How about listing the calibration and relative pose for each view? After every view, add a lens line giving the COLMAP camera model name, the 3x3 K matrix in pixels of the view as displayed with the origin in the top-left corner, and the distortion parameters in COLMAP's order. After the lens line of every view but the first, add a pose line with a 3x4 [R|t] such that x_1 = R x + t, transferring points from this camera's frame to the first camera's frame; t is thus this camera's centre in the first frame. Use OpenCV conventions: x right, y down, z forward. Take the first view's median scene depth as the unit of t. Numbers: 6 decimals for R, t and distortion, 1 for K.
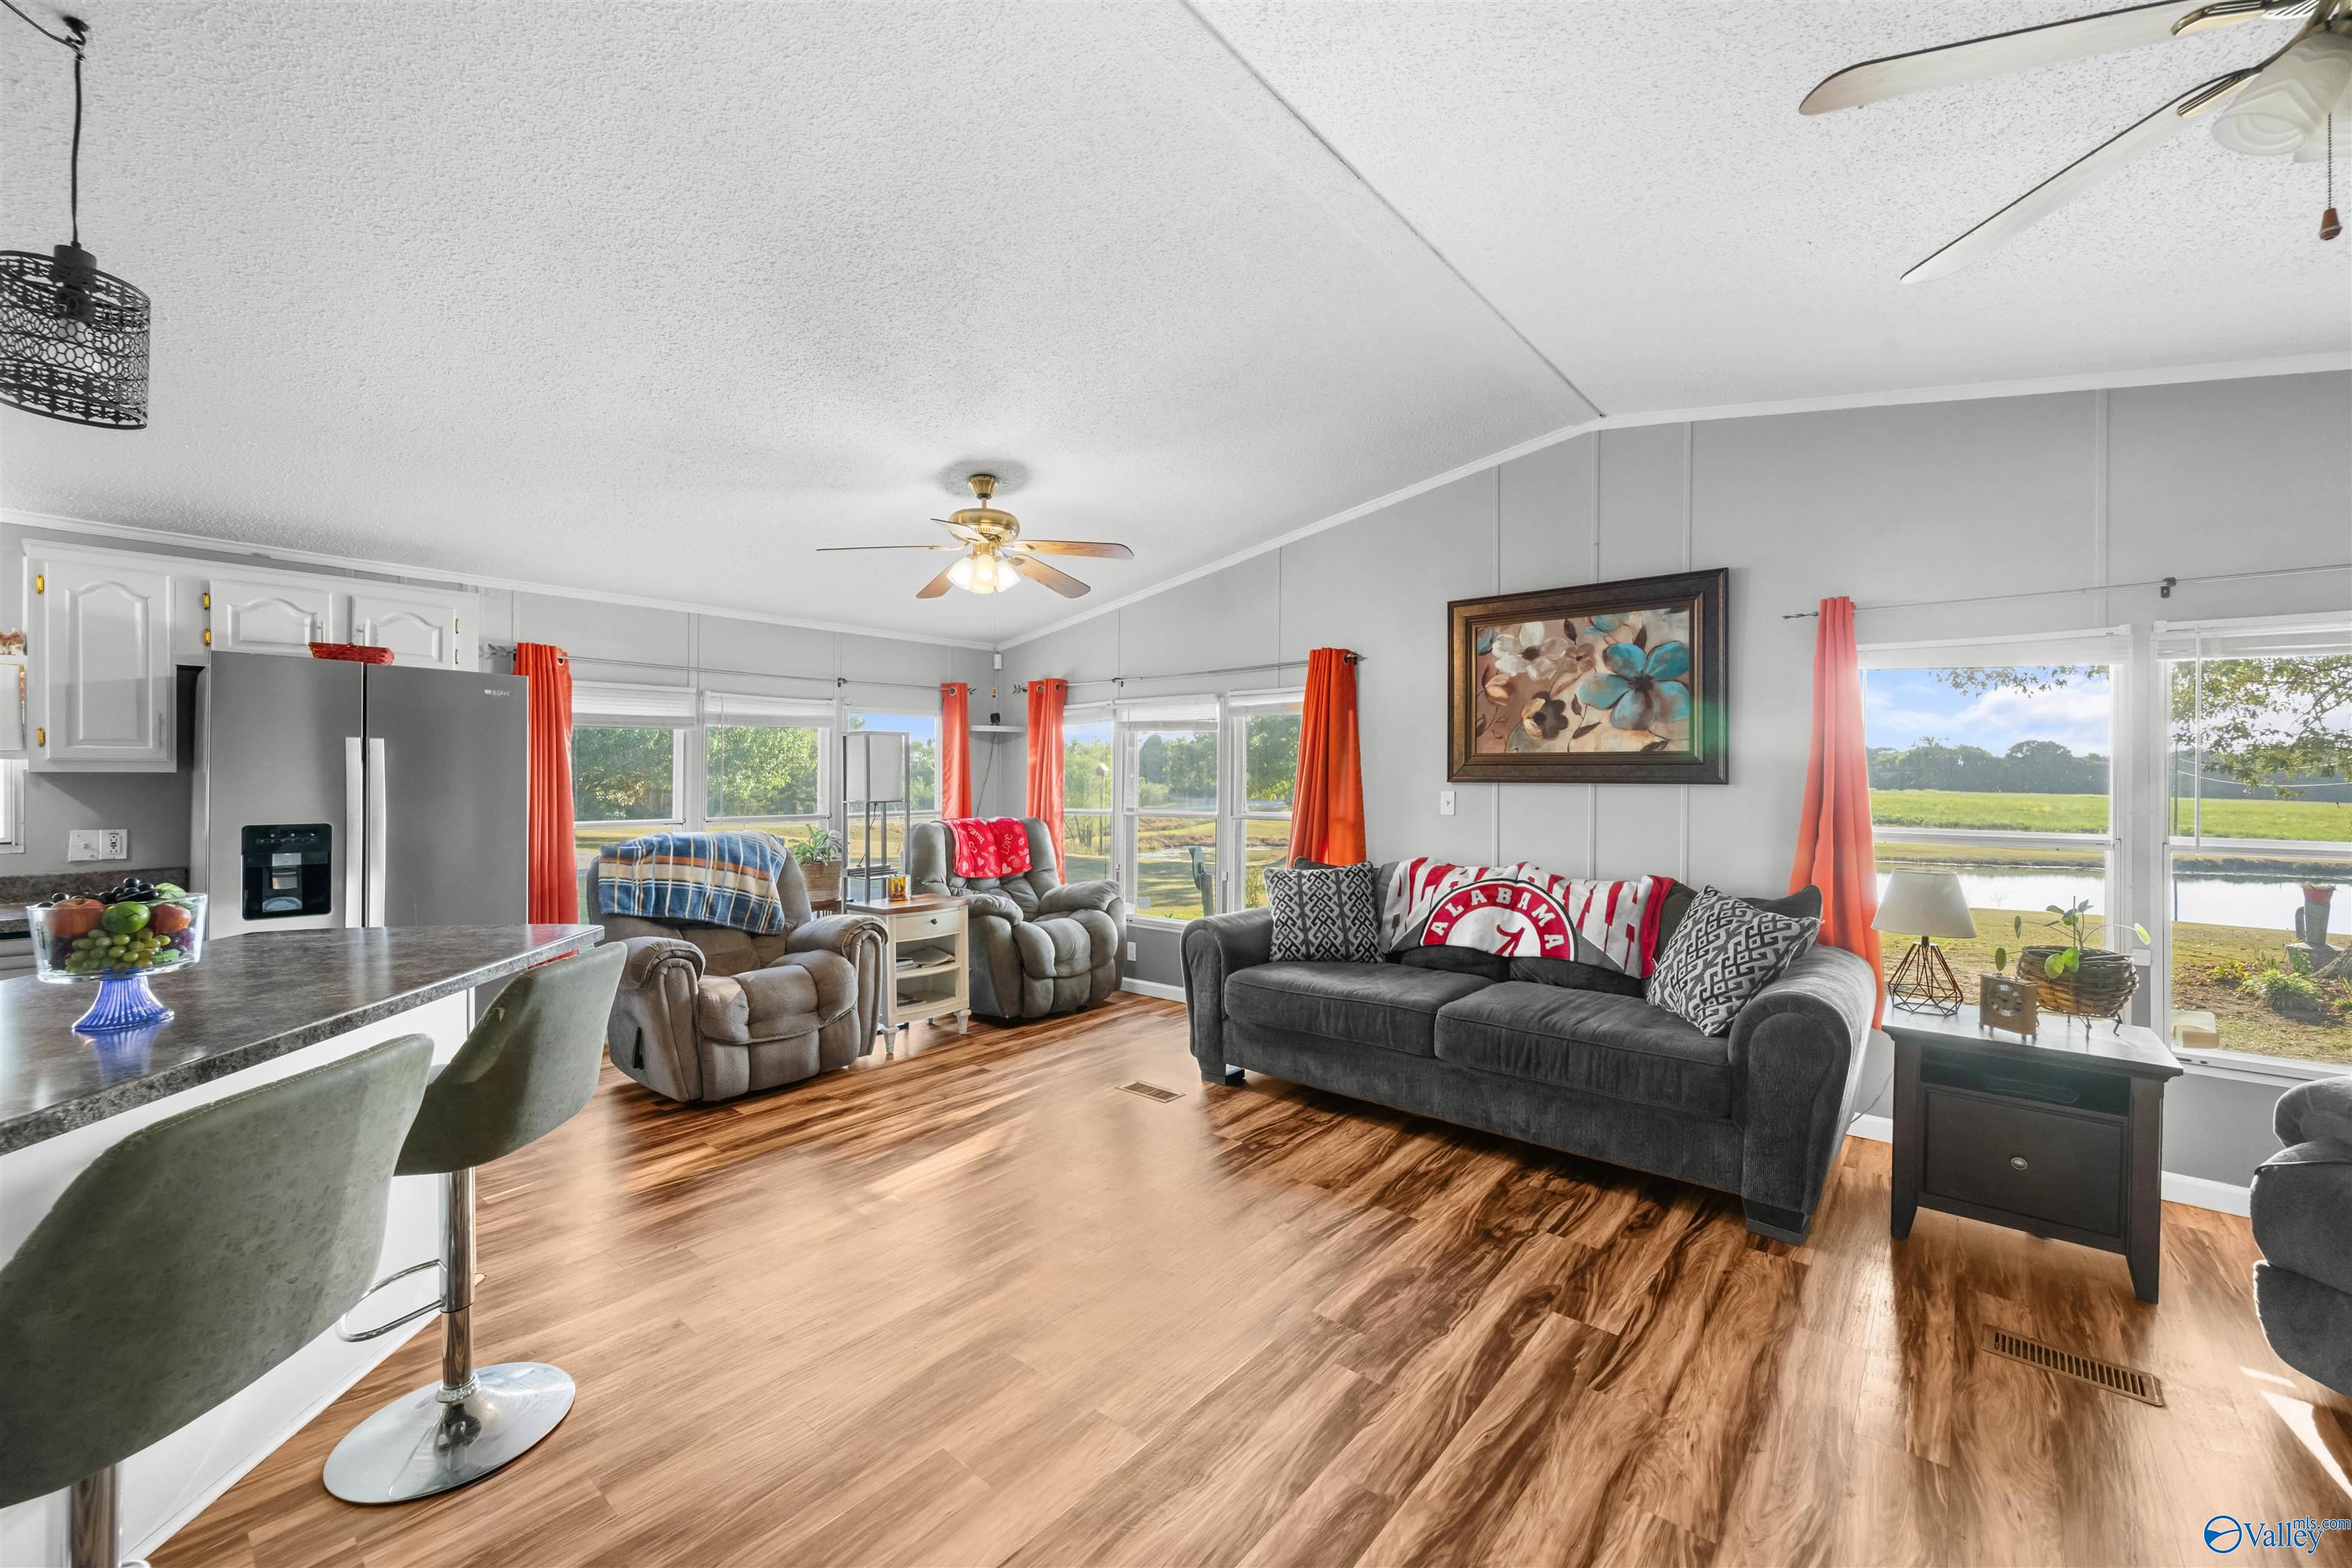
lens RADIAL K [[929.0, 0, 1186.9], [0, 929.0, 773.6], [0, 0, 1]] dist [-0.002854, 0.000572]
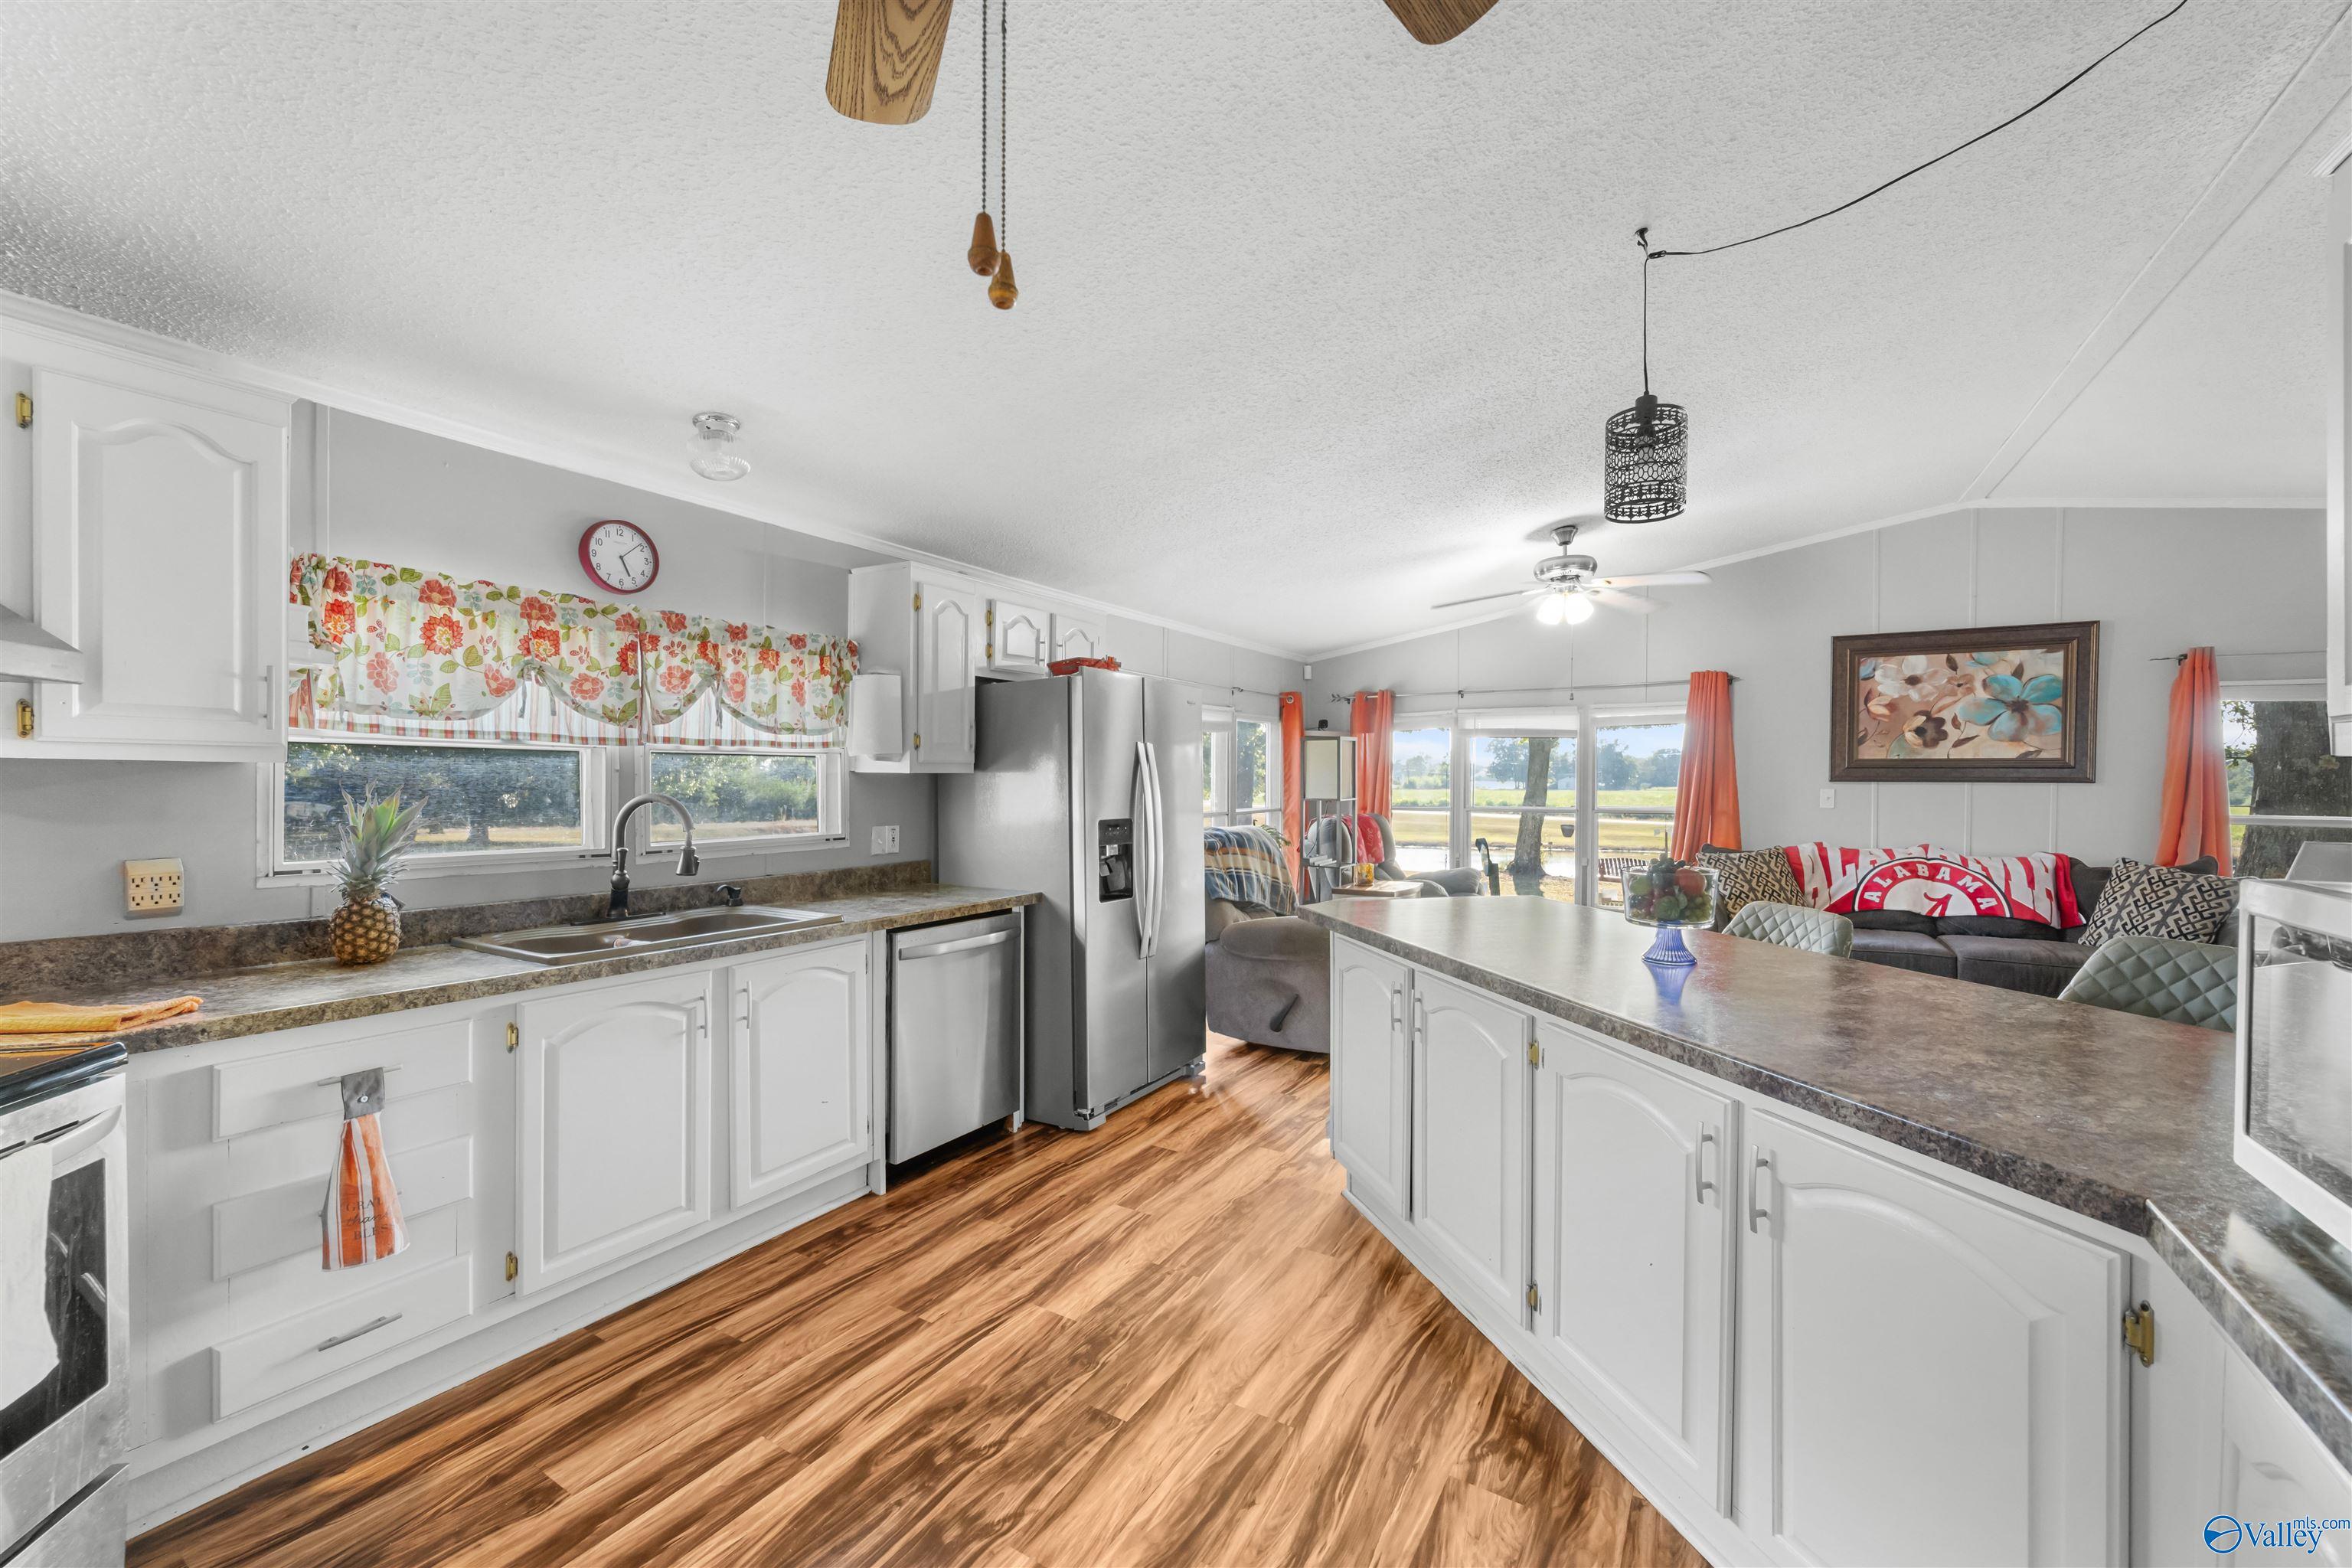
lens RADIAL K [[929.0, 0, 1184.6], [0, 929.0, 789.0], [0, 0, 1]] dist [-0.002854, 0.000572]
pose [[0.989212, -0.000954, 0.146488, -0.849007], [-0.001373, 0.999875, 0.015780, 0.000574], [-0.146485, -0.015811, 0.989087, -0.115607]]
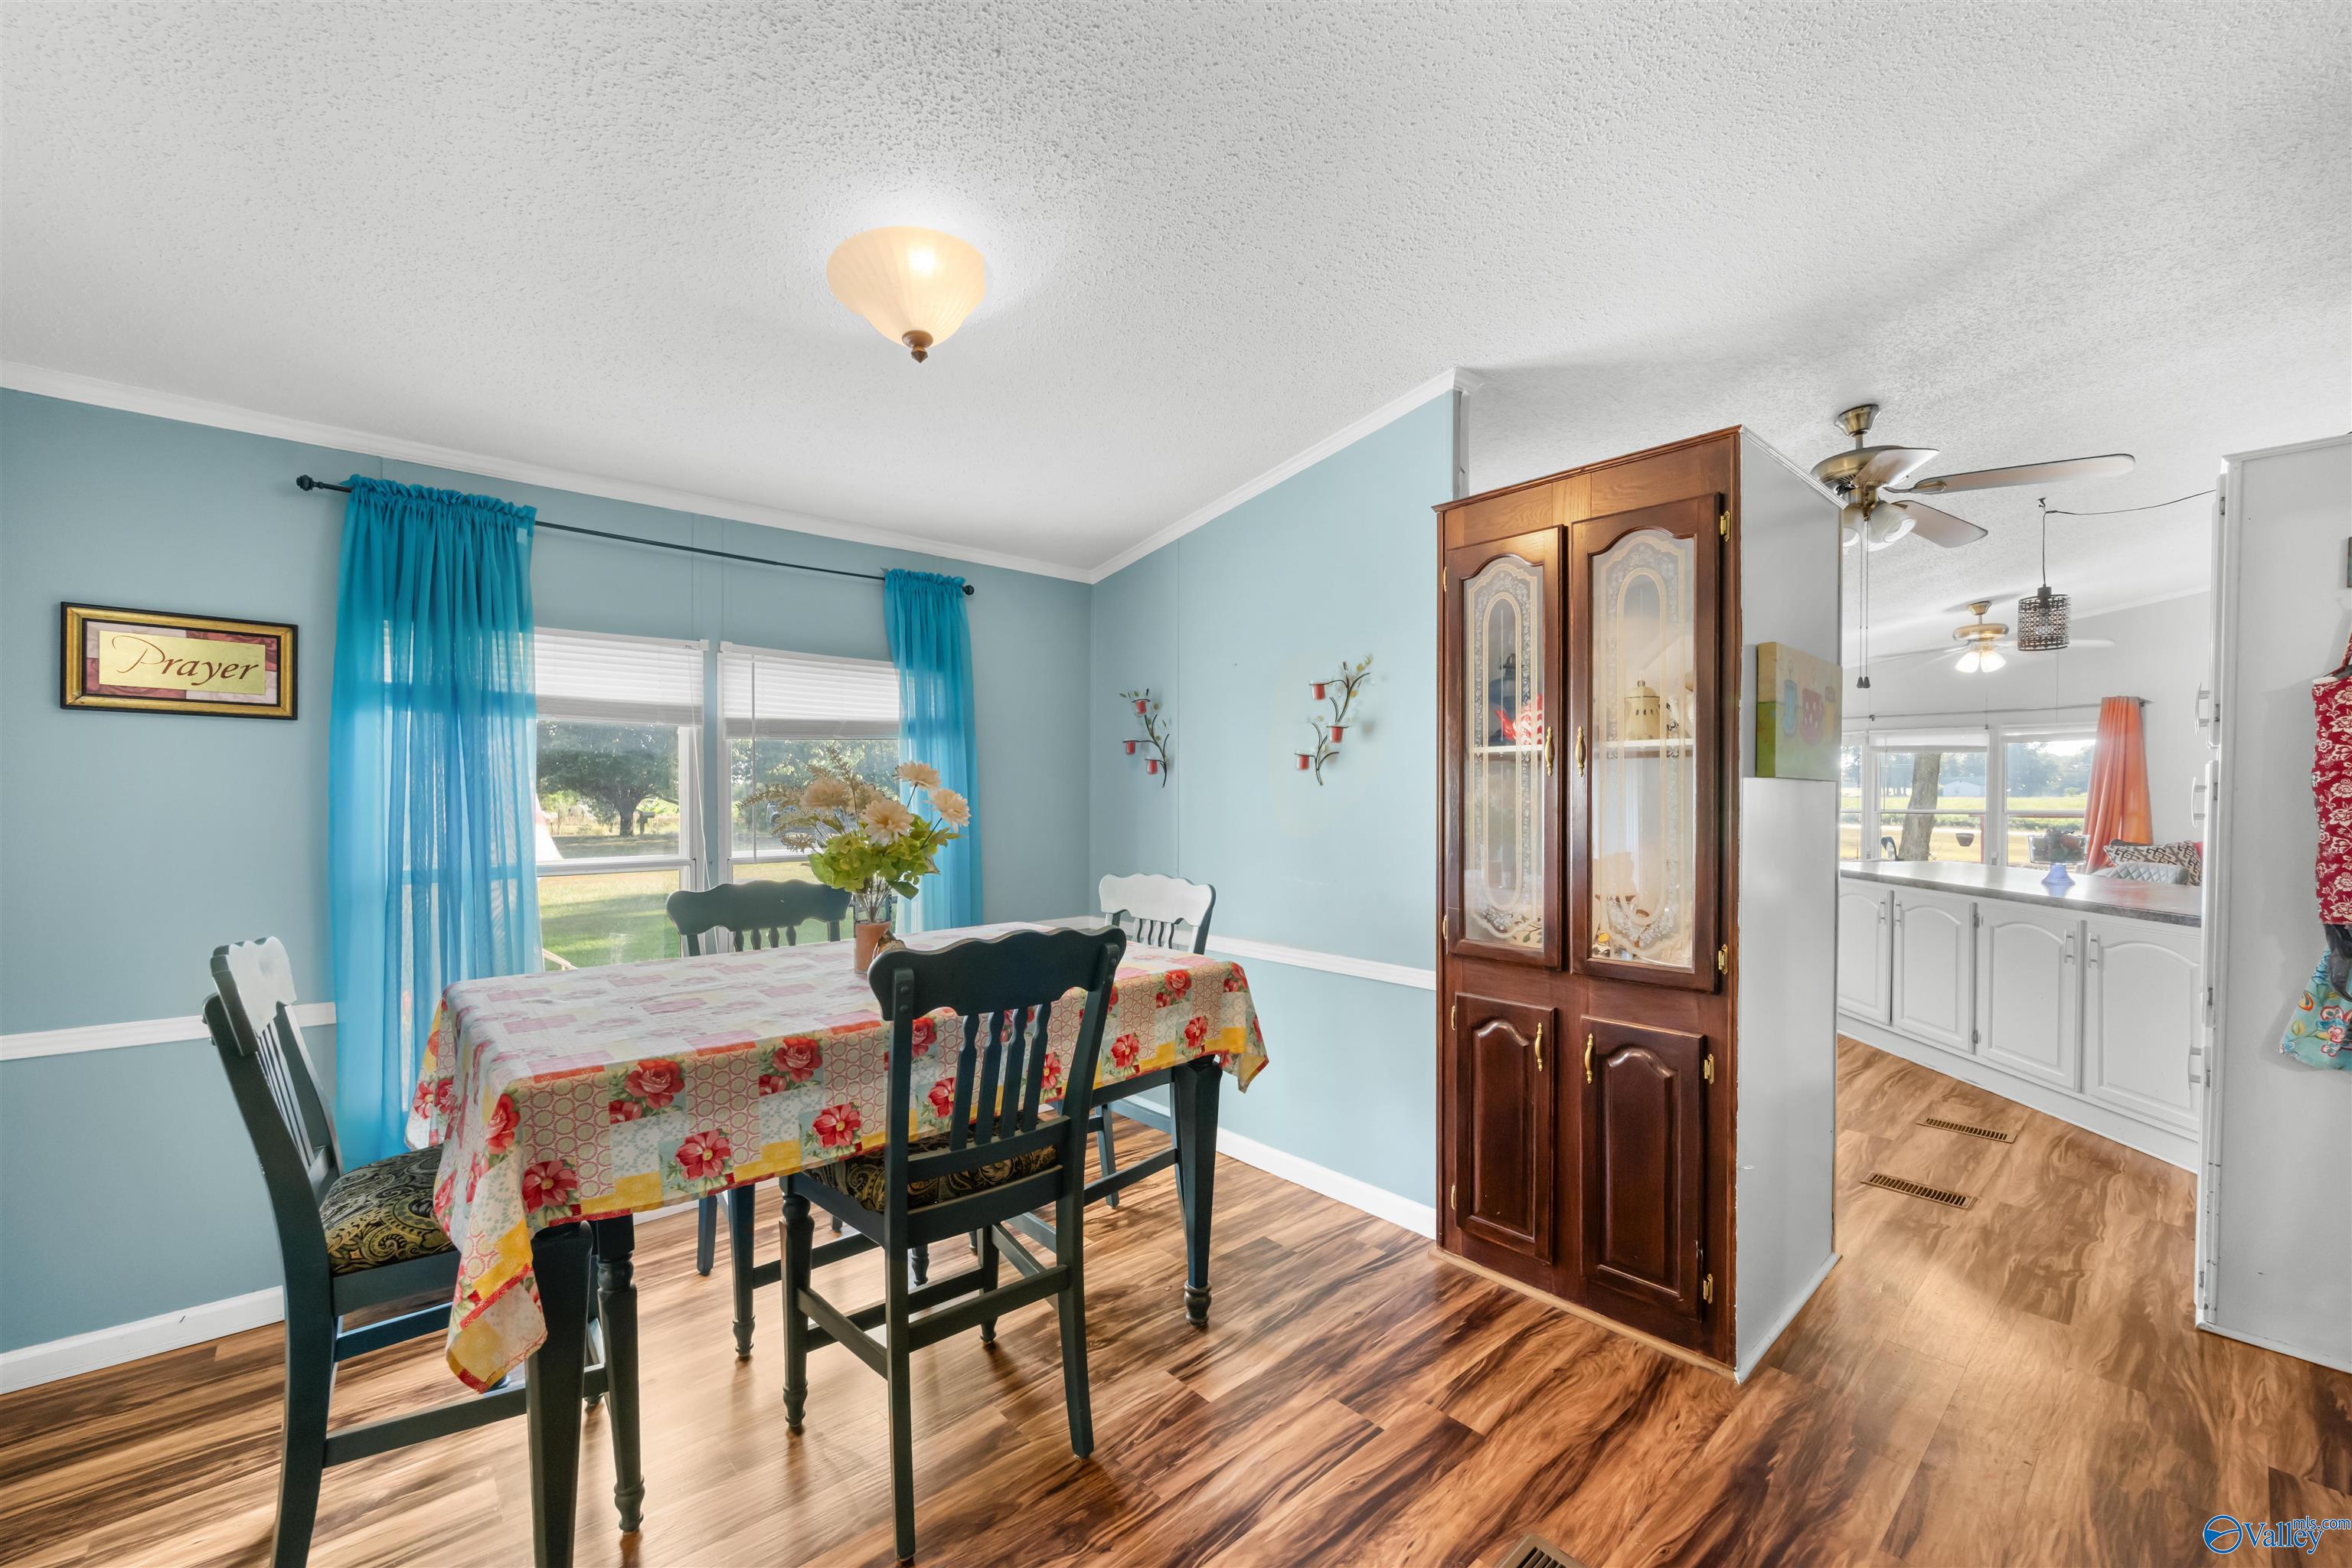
lens RADIAL K [[929.0, 0, 1182.4], [0, 929.0, 804.9], [0, 0, 1]] dist [-0.002854, 0.000572]
pose [[0.987625, -0.004513, -0.156770, -1.275545], [0.008183, 0.999707, 0.022769, -0.010655], [0.156622, -0.023770, 0.987373, -0.768622]]
